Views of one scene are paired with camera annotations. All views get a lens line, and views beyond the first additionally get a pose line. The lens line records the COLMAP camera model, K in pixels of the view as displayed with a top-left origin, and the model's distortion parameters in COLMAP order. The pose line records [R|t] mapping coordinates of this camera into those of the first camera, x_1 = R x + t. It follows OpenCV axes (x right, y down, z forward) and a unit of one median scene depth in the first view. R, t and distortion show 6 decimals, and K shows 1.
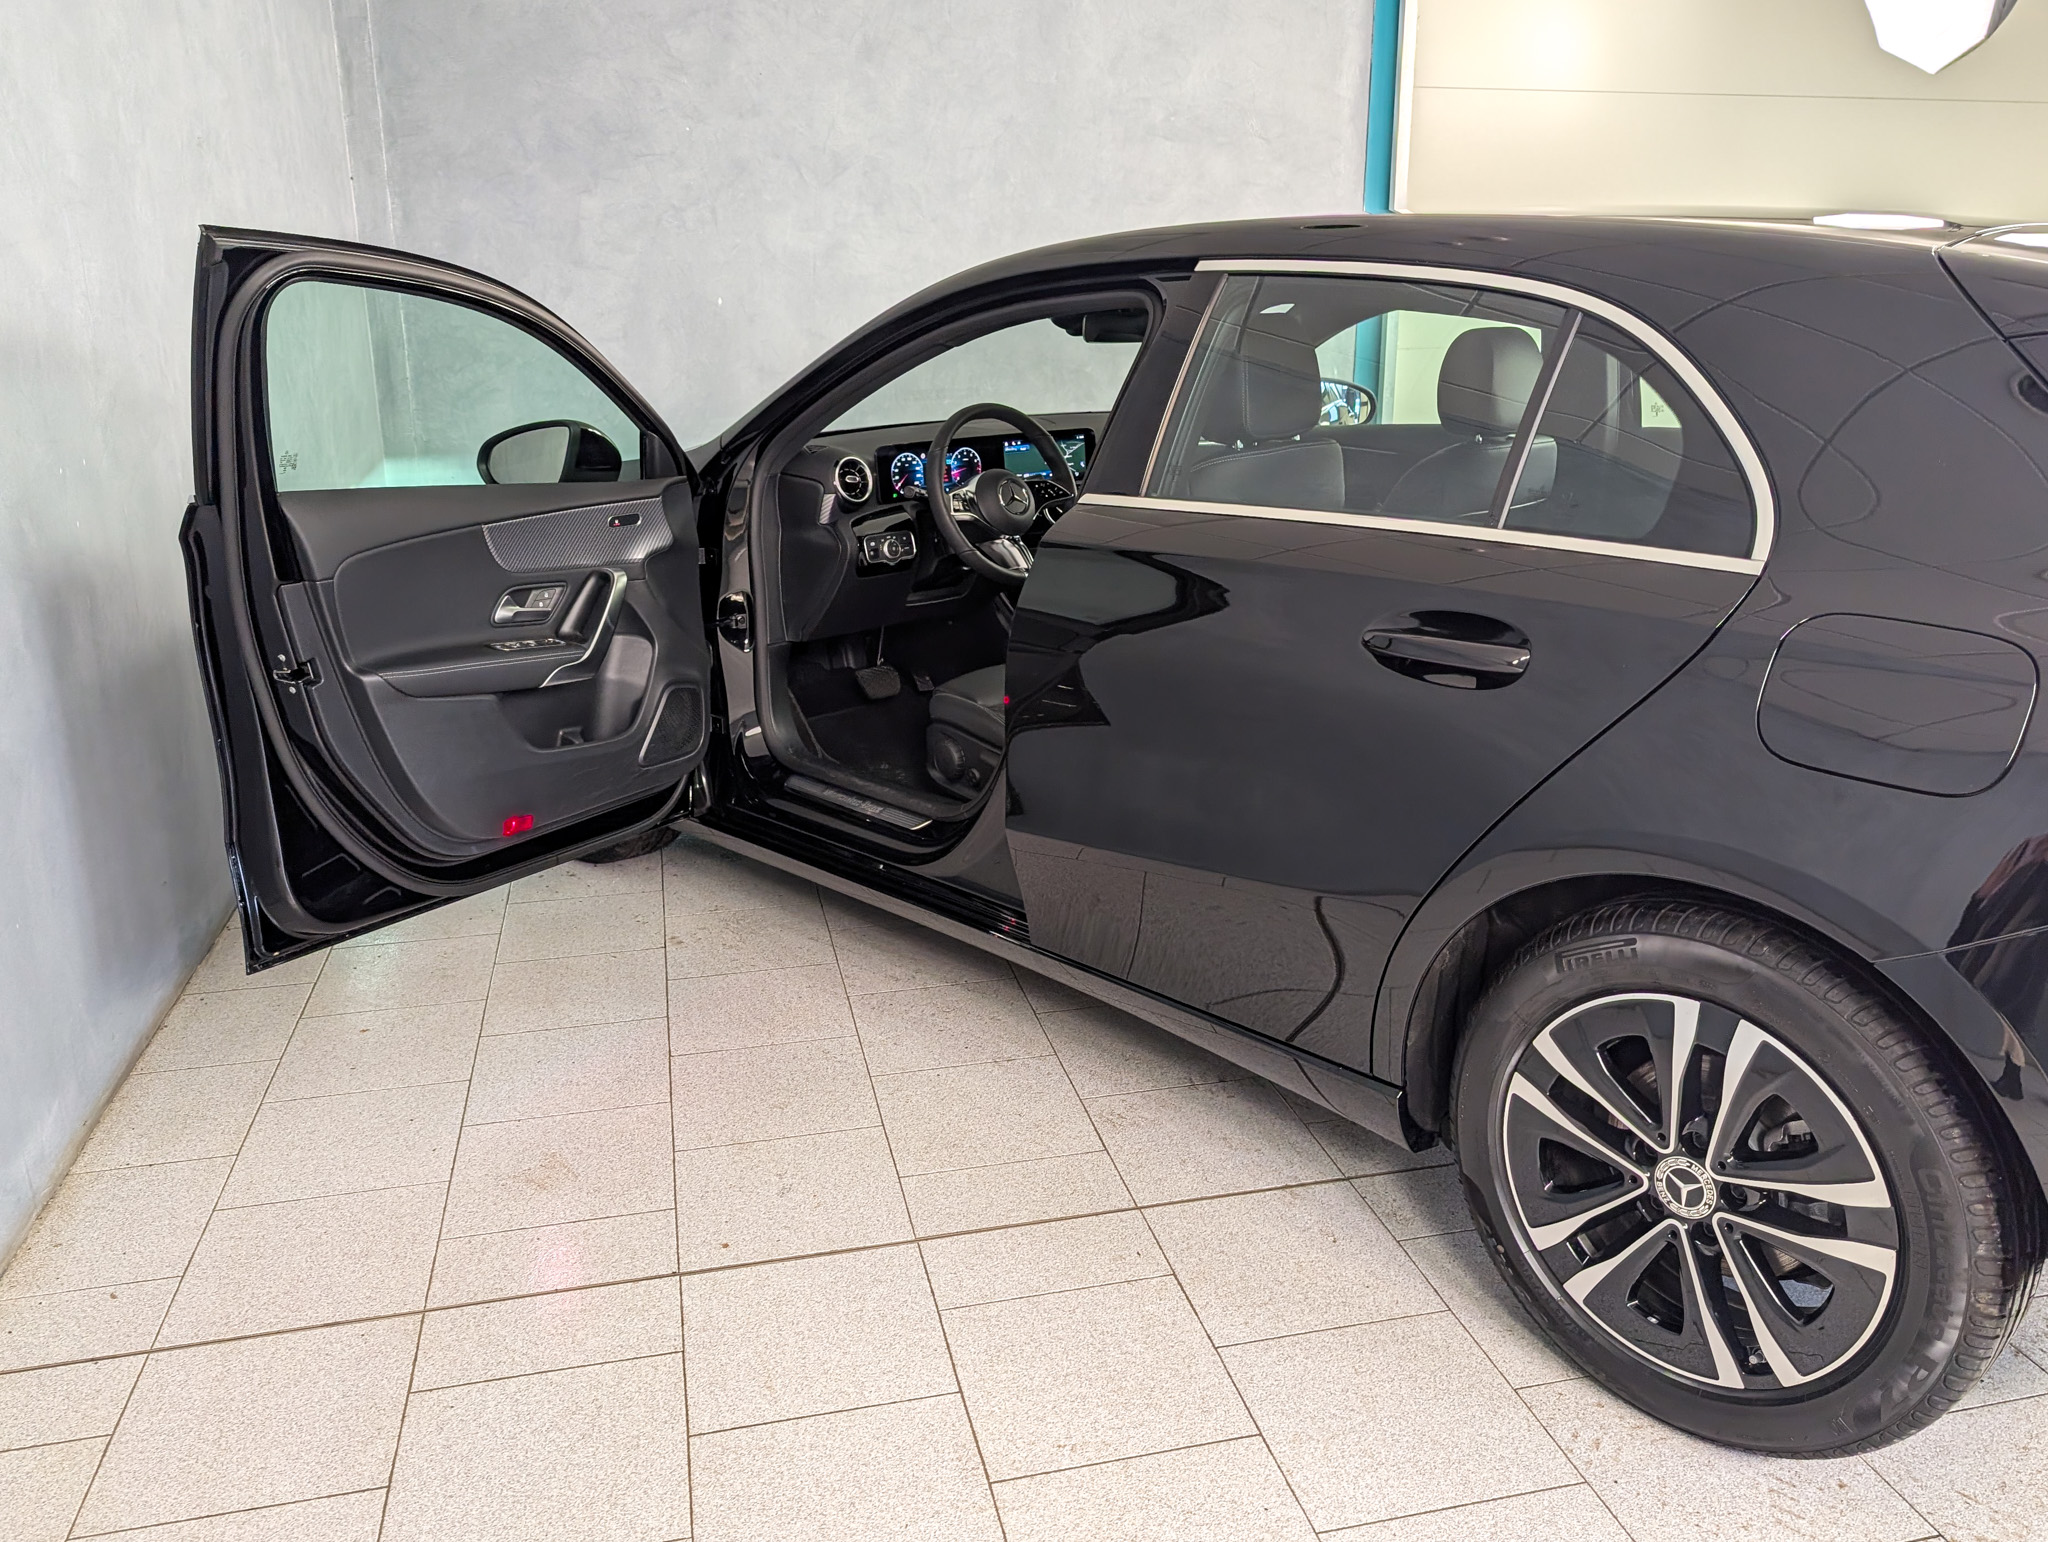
lens RADIAL K [[1544.8, 0, 1024.0], [0, 1544.8, 771.0], [0, 0, 1]] dist [0.015588, -0.002272]
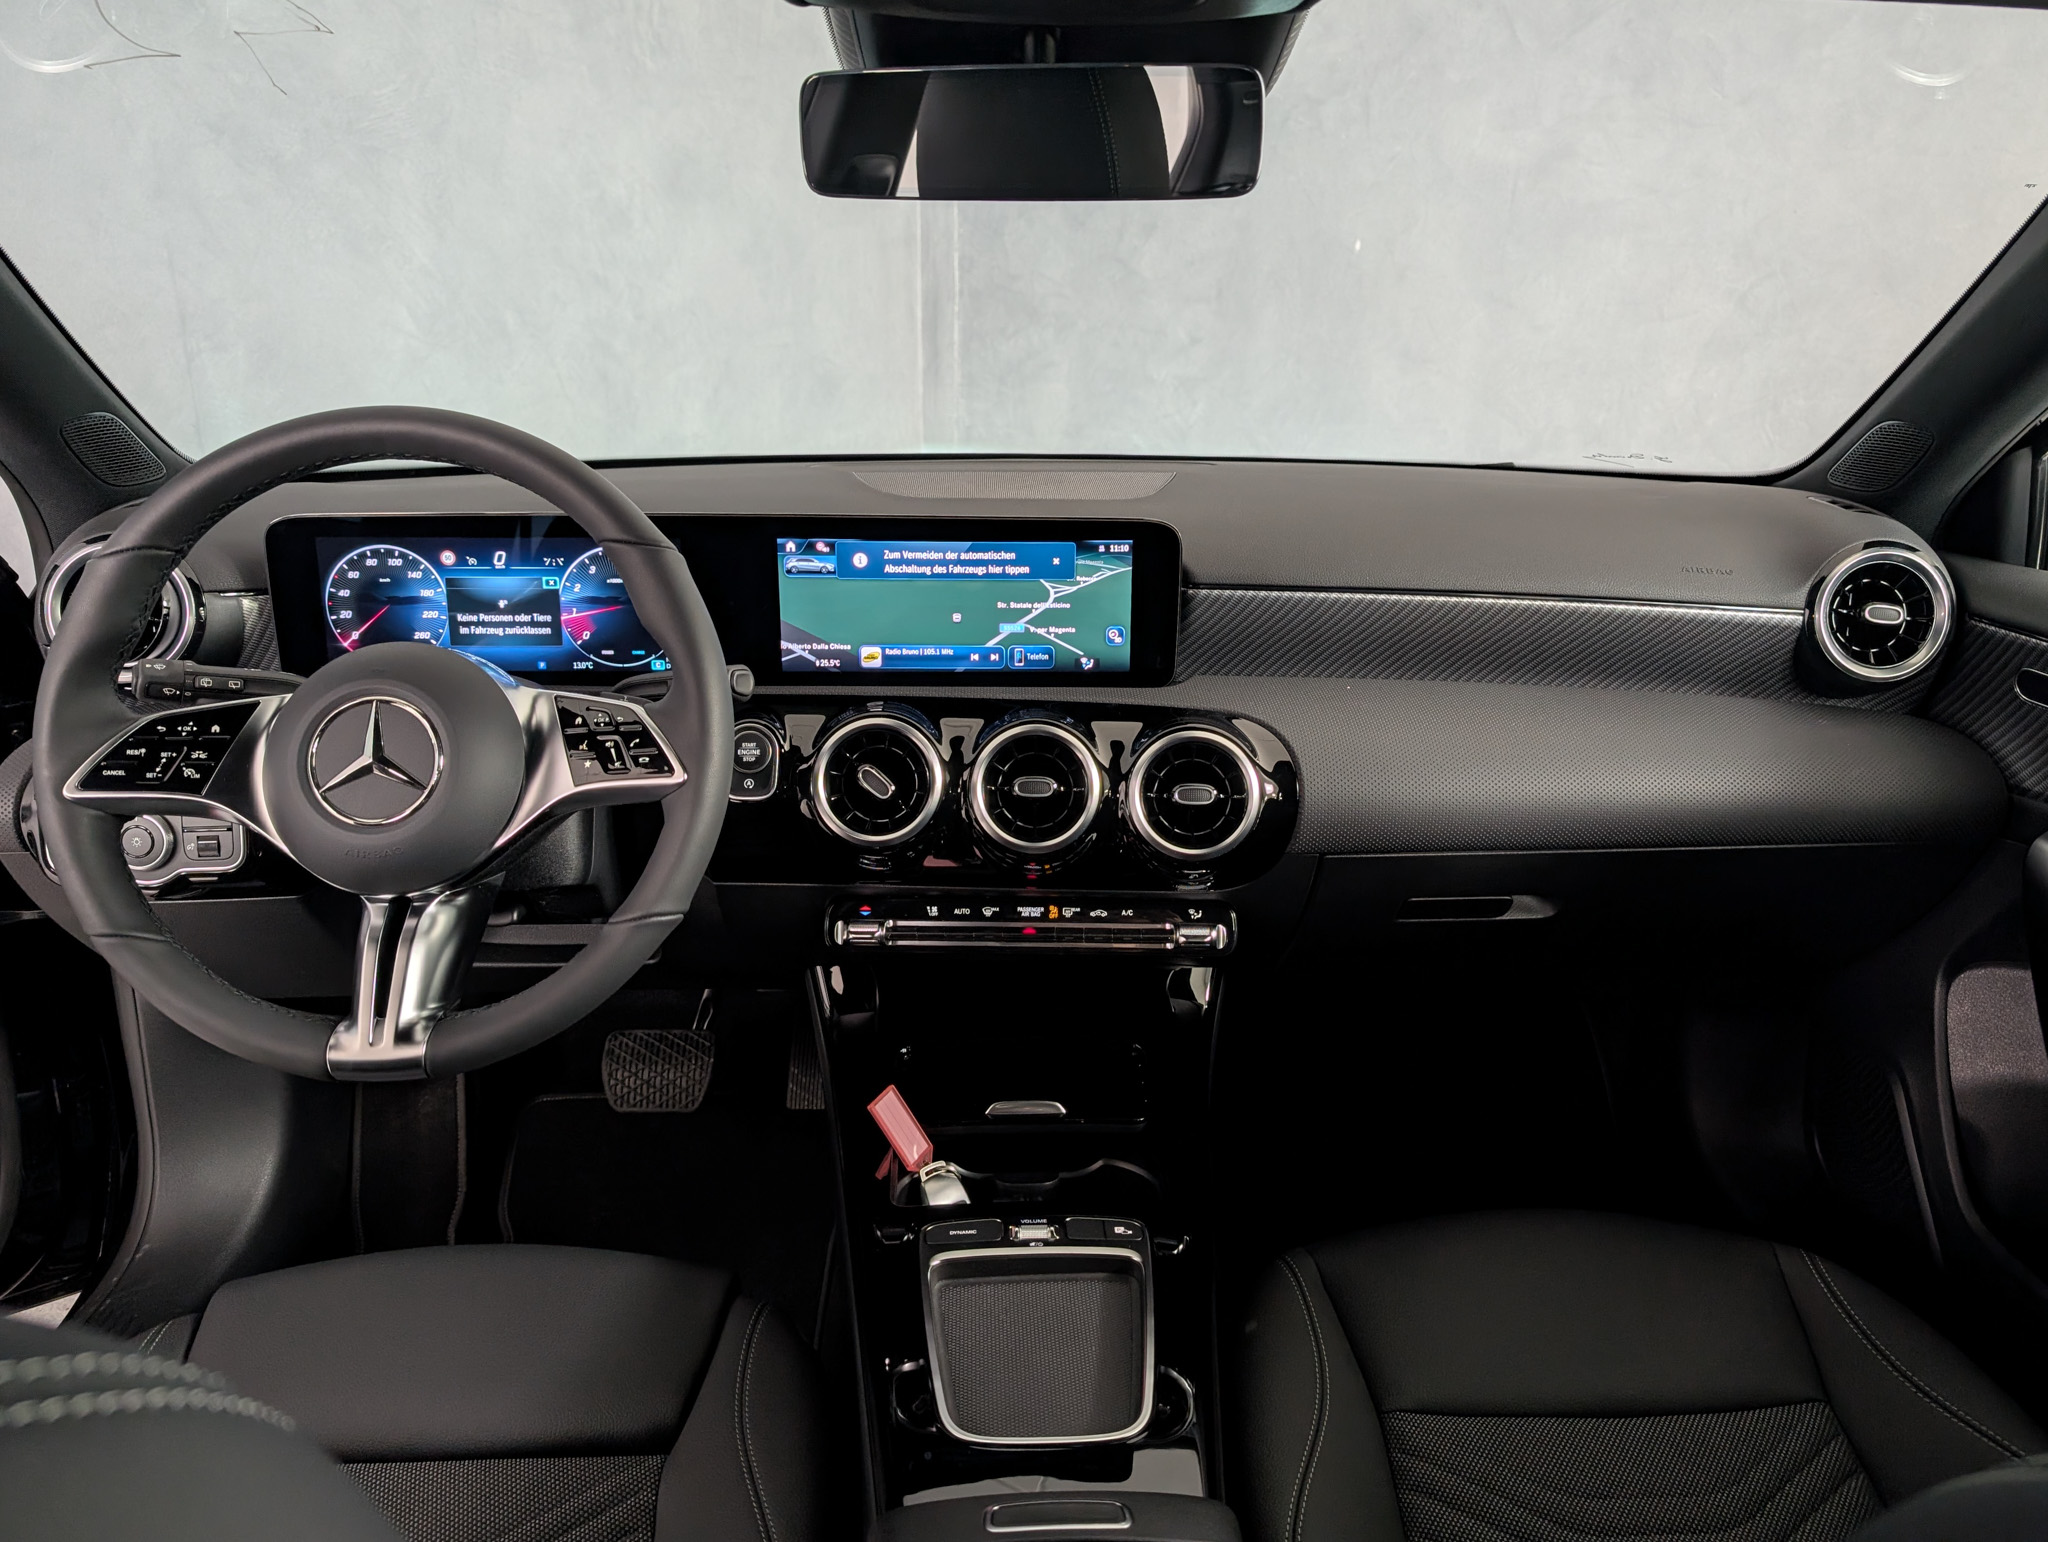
lens RADIAL K [[1487.4, 0, 1052.6], [0, 1487.4, 772.6], [0, 0, 1]] dist [0.036616, -0.003248]
pose [[0.776106, 0.215936, -0.592479, 0.249834], [-0.208070, 0.974616, 0.082653, -0.220613], [0.595287, 0.059129, 0.801335, 0.848185]]
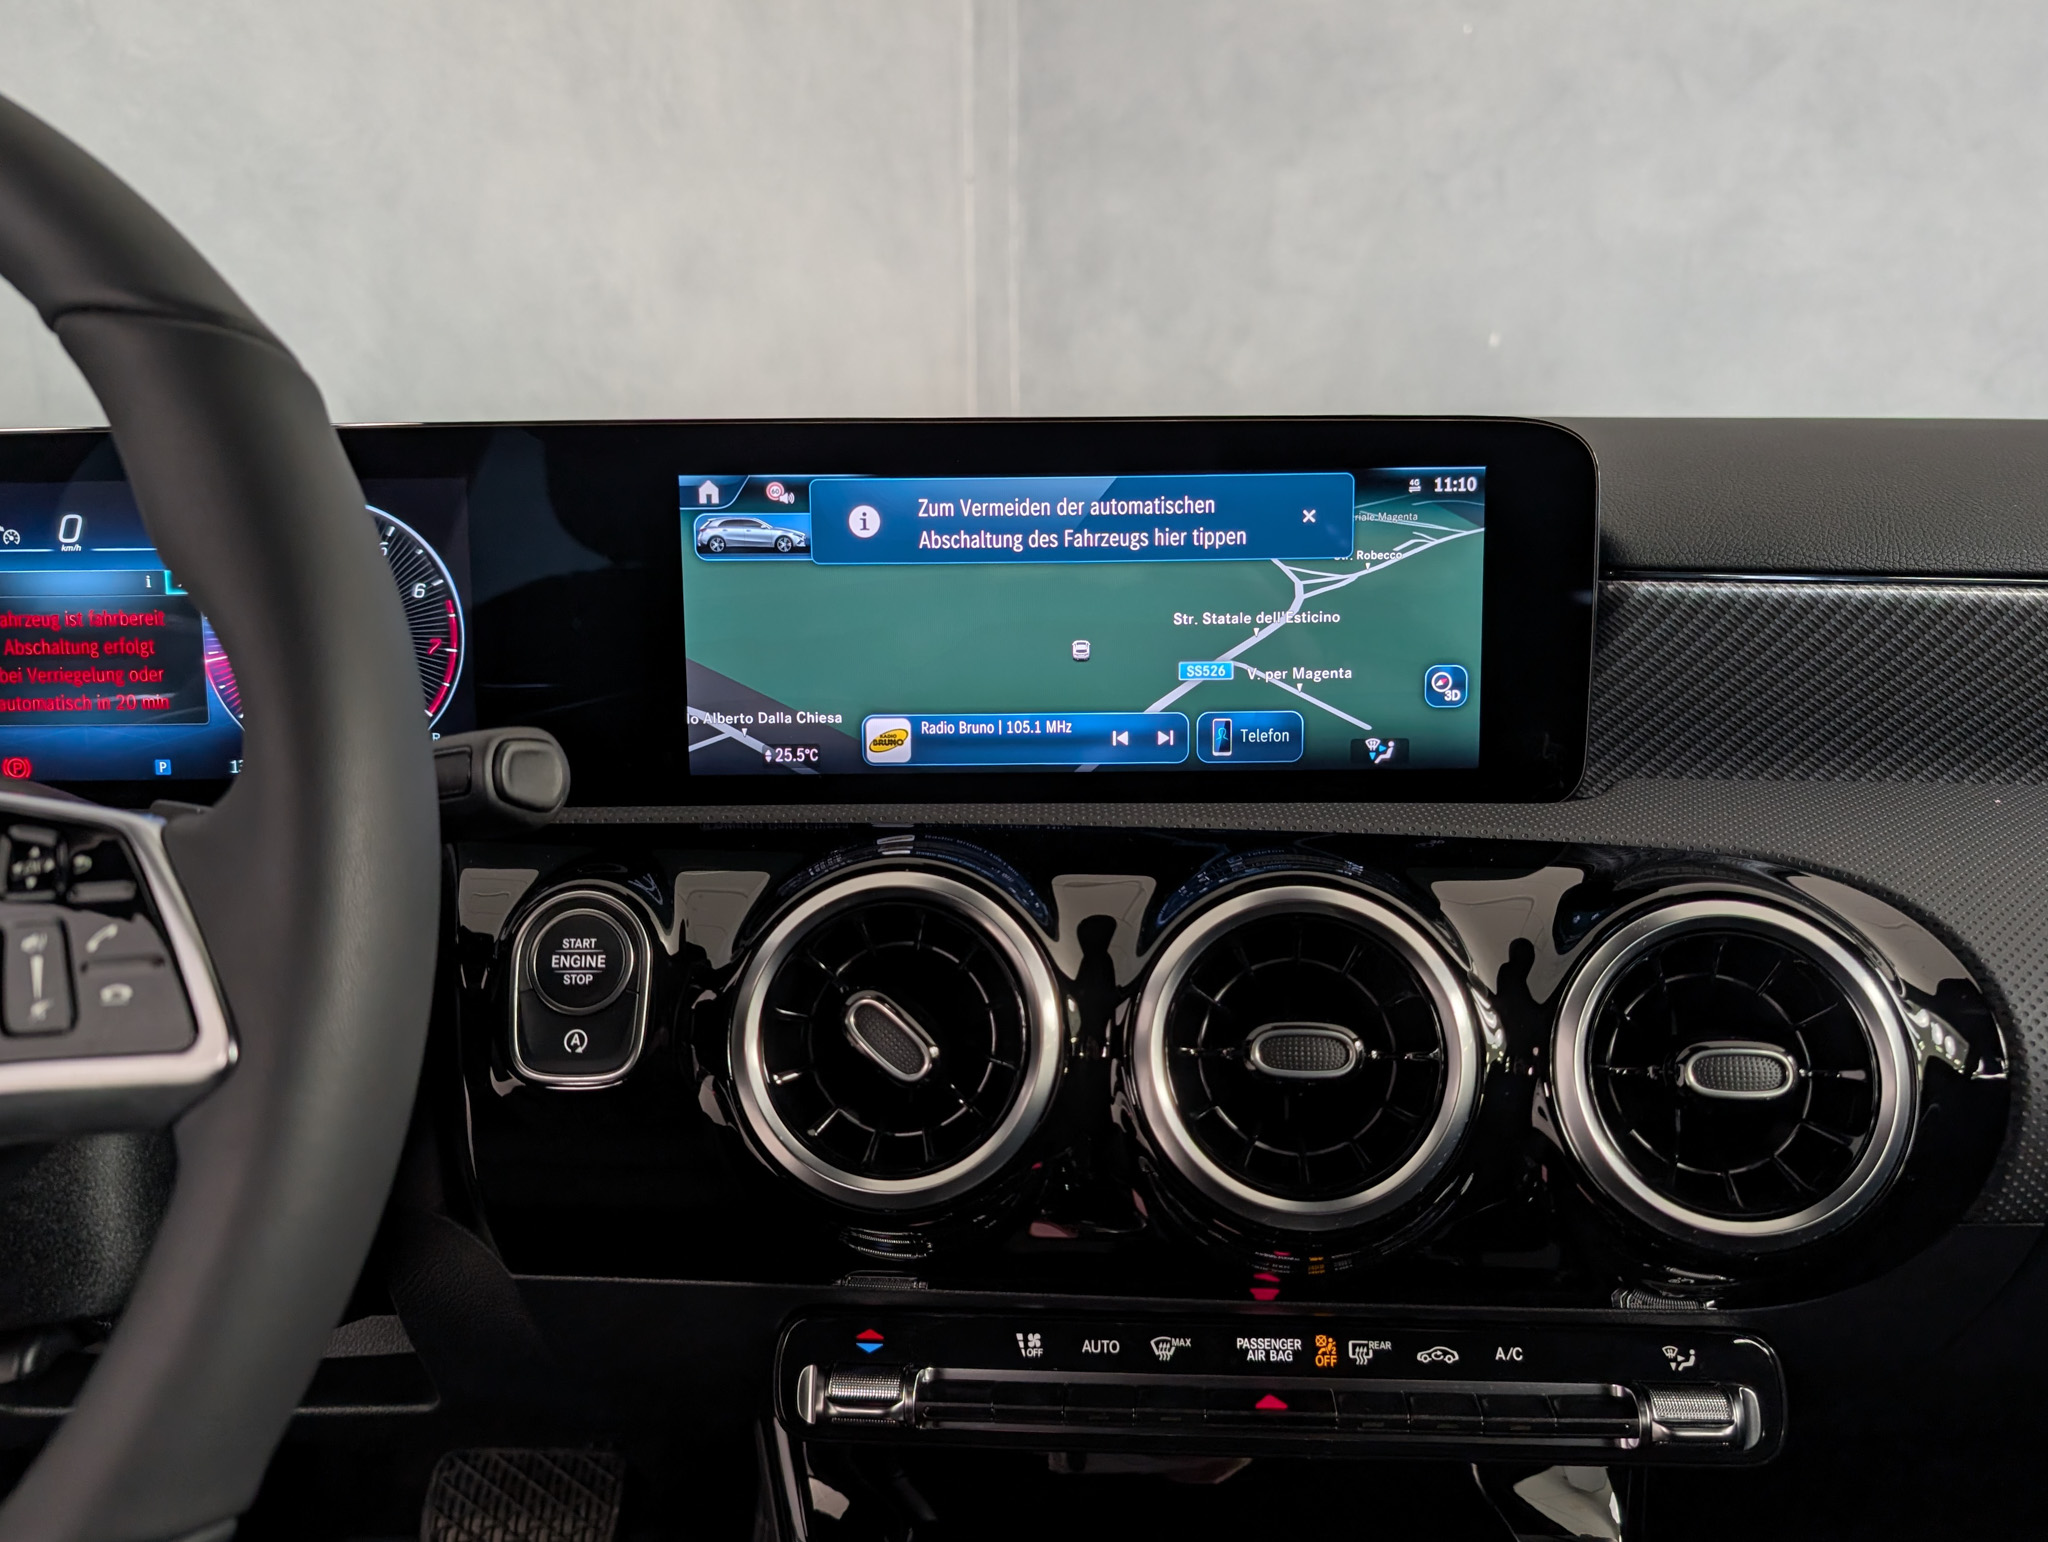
lens RADIAL K [[1544.8, 0, 1024.0], [0, 1544.8, 771.0], [0, 0, 1]] dist [0.015588, -0.002272]
pose [[0.744798, 0.132016, -0.654101, 0.116608], [-0.200203, 0.979285, -0.030315, -0.203792], [0.636549, 0.153531, 0.755800, 0.992930]]
